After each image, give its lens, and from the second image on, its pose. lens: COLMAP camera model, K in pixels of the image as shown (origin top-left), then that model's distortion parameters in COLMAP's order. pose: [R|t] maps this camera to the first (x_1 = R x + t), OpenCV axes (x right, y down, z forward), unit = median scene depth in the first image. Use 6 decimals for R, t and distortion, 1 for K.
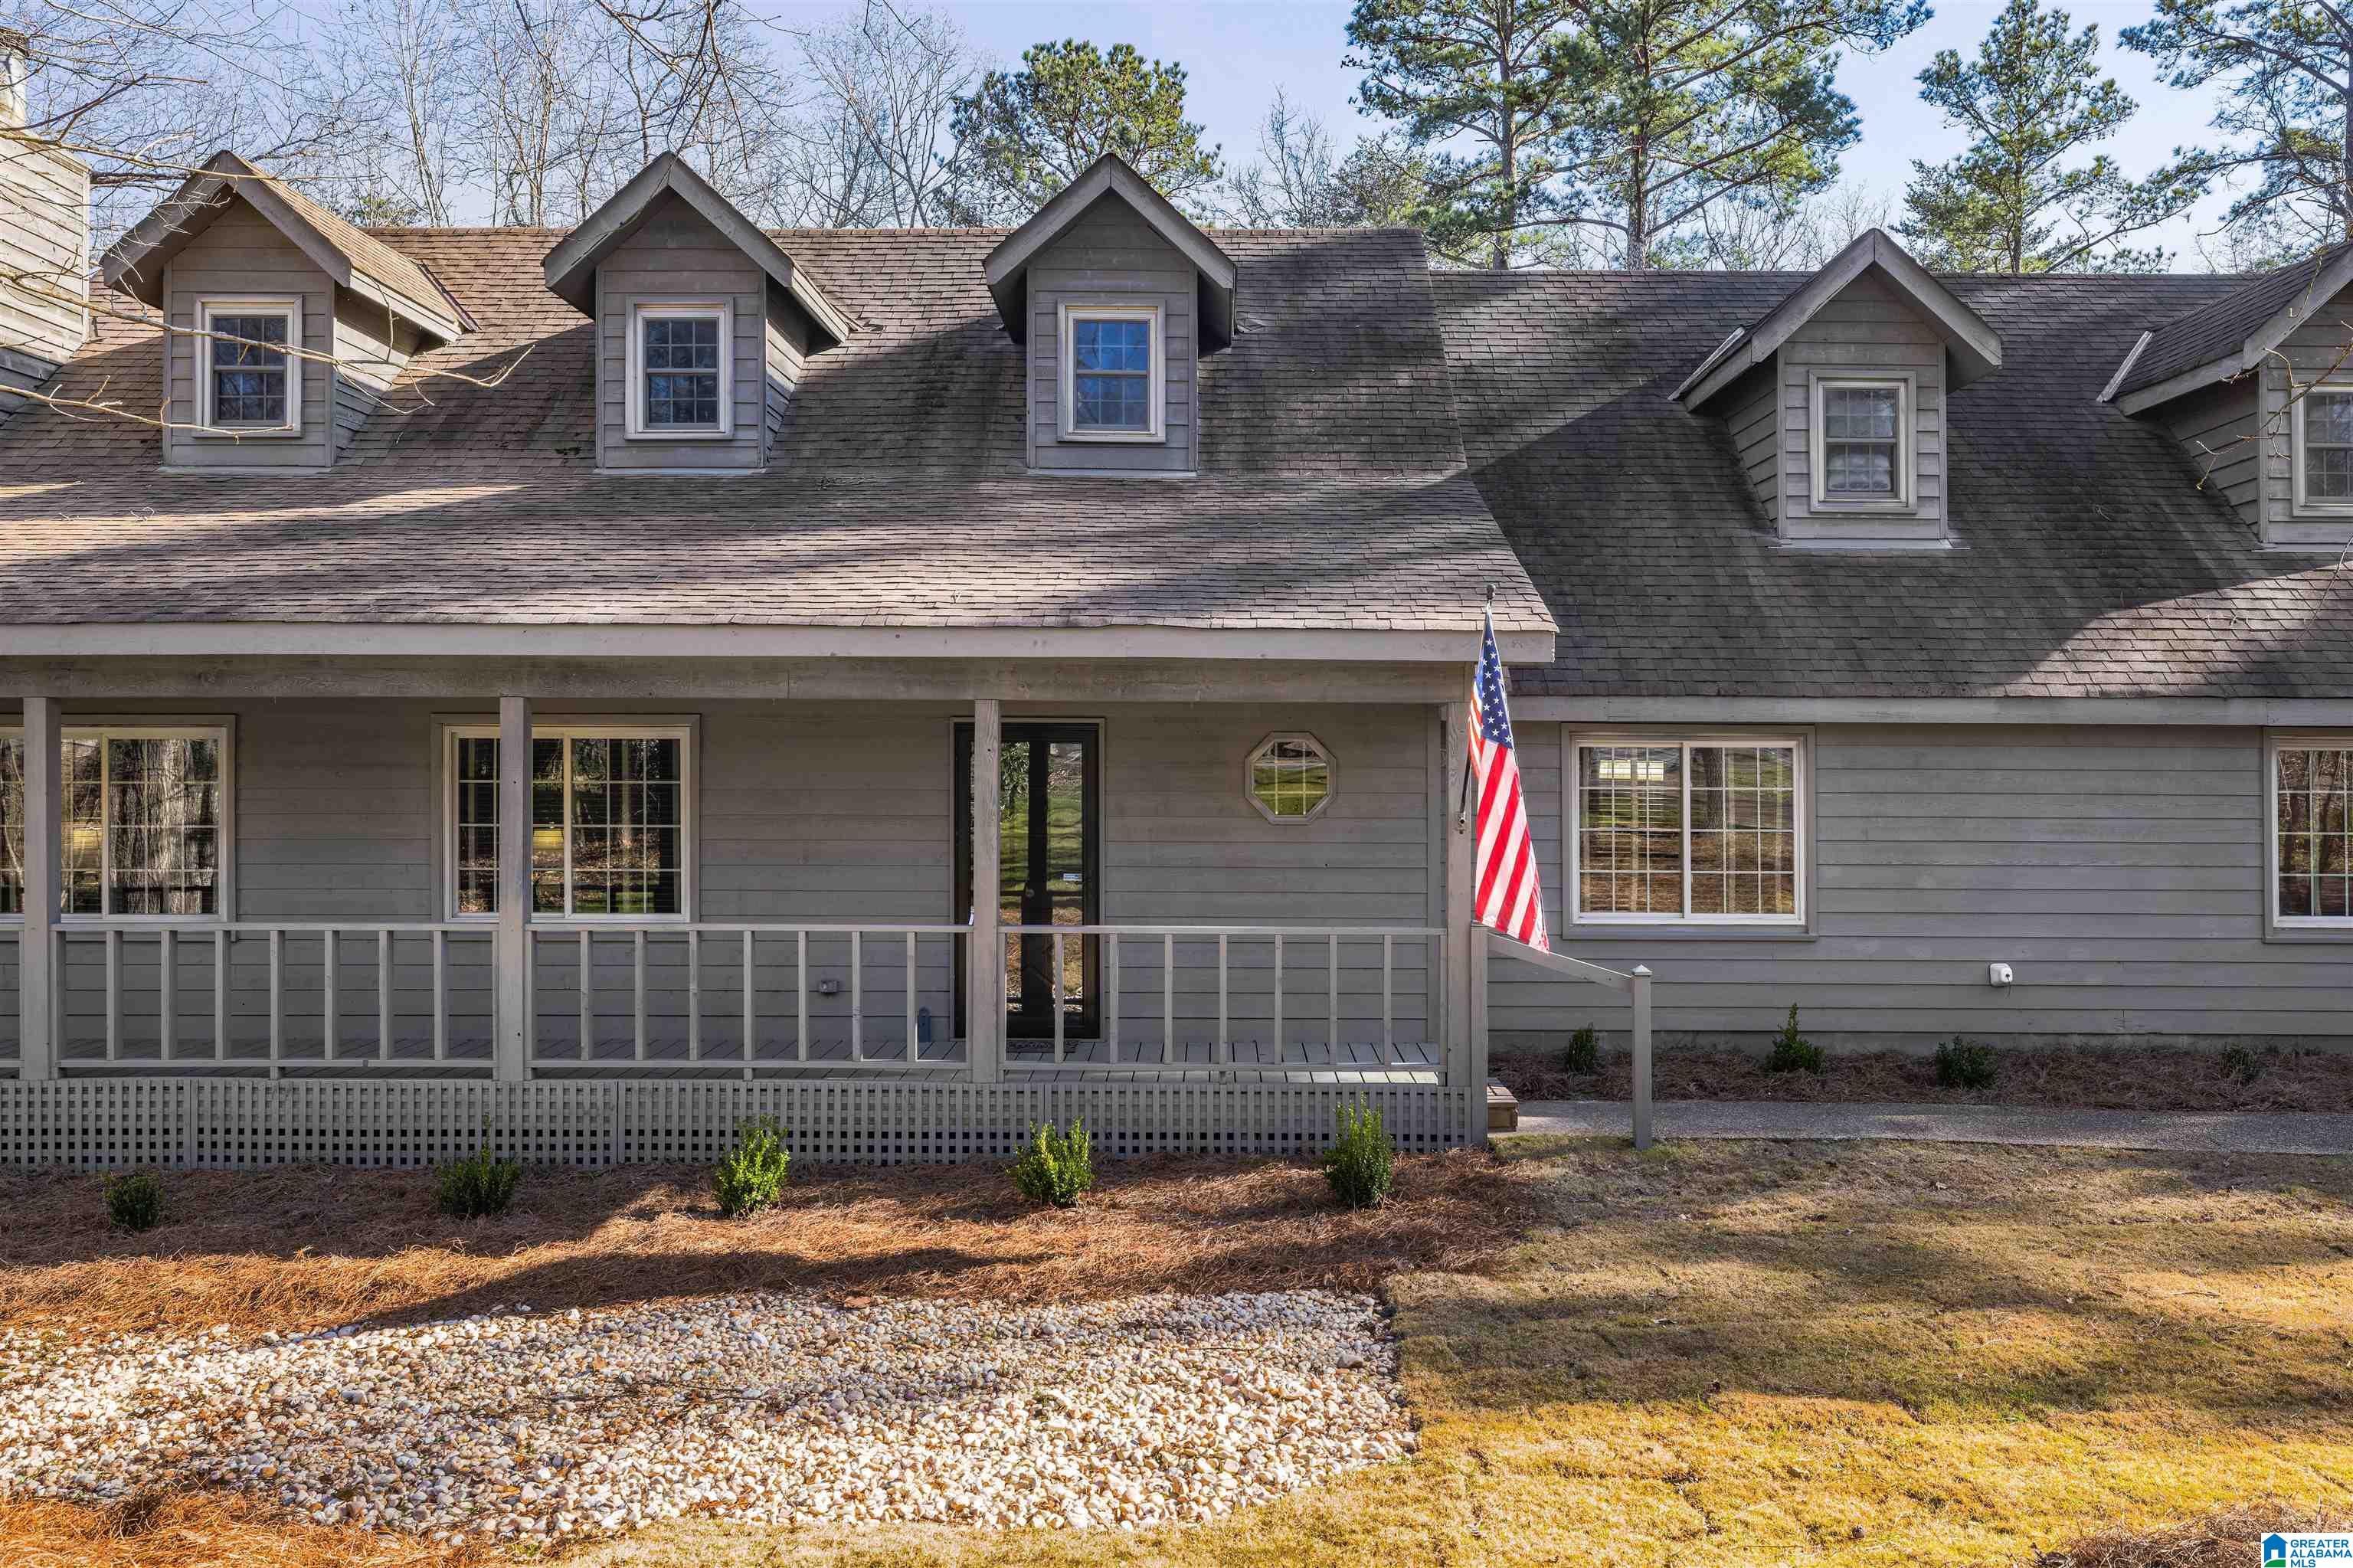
lens RADIAL K [[1787.0, 0, 1182.7], [0, 1787.0, 831.1], [0, 0, 1]] dist [-0.021698, -0.000131]
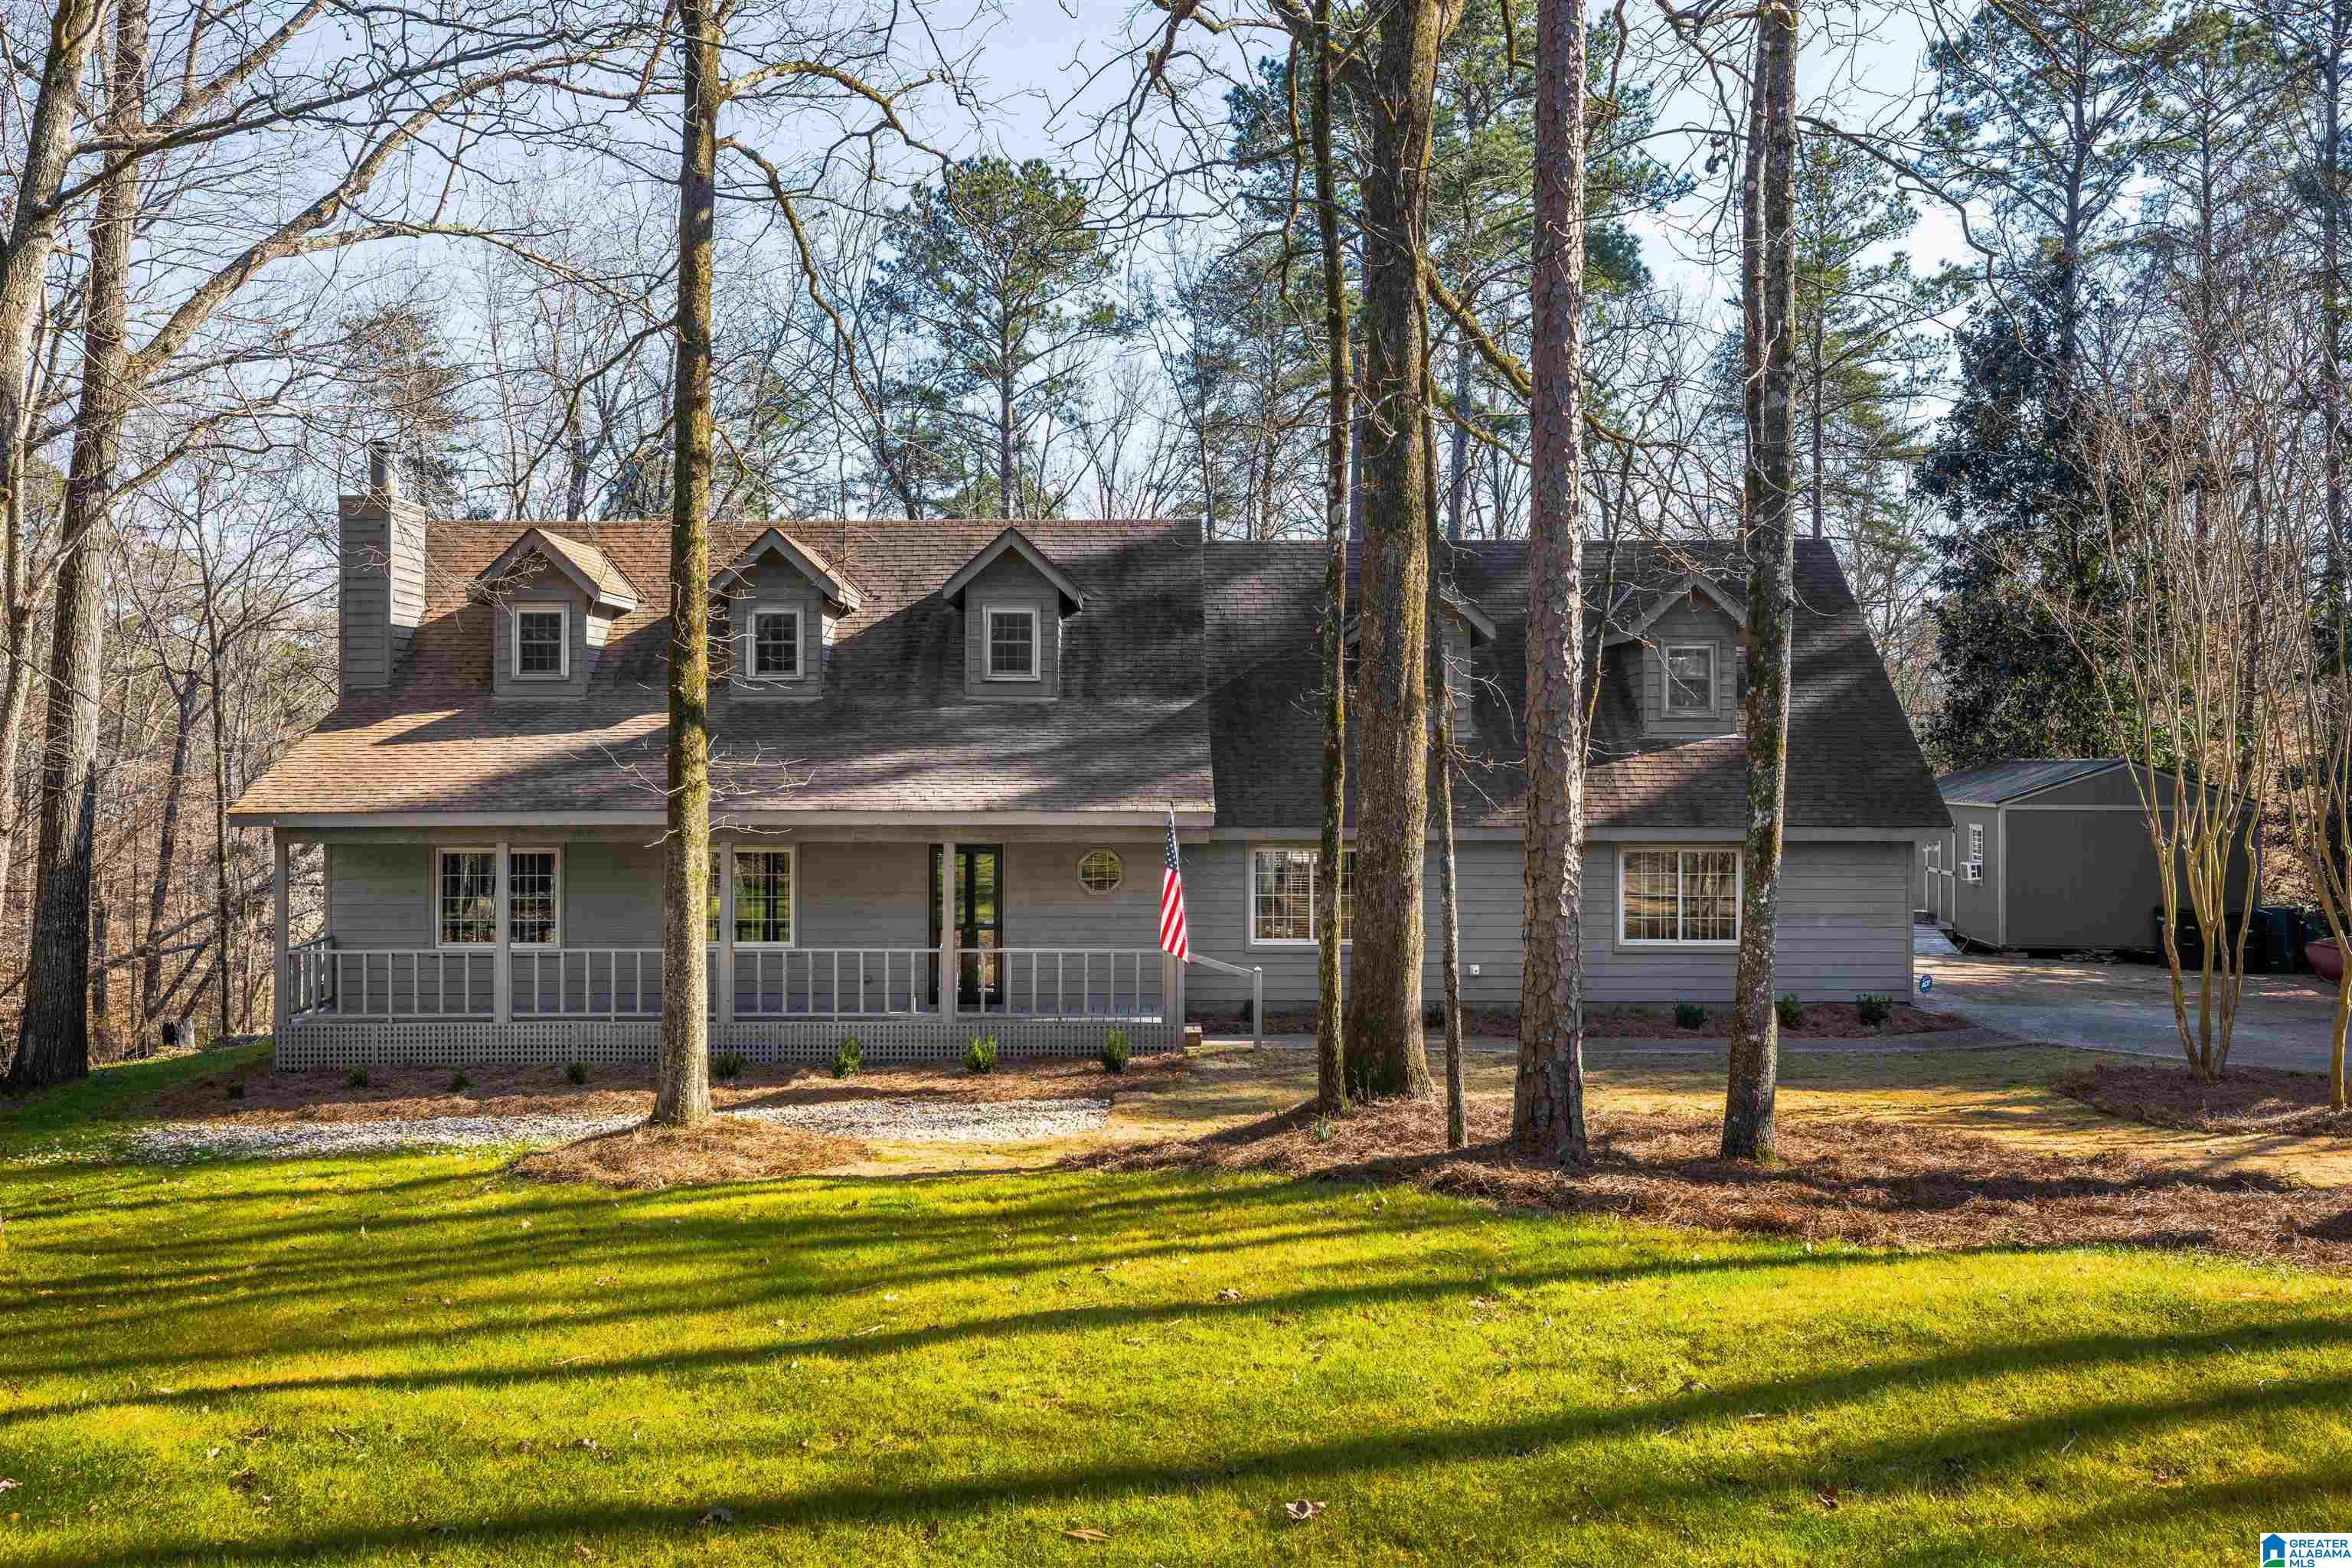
lens RADIAL K [[1929.5, 0, 1176.0], [0, 1929.5, 784.0], [0, 0, 1]] dist [-0.000334, -0.001464]
pose [[0.999288, 0.004007, 0.037520, 0.056174], [-0.003293, 0.999813, -0.019078, -0.077364], [-0.037590, 0.018940, 0.999114, -1.006483]]
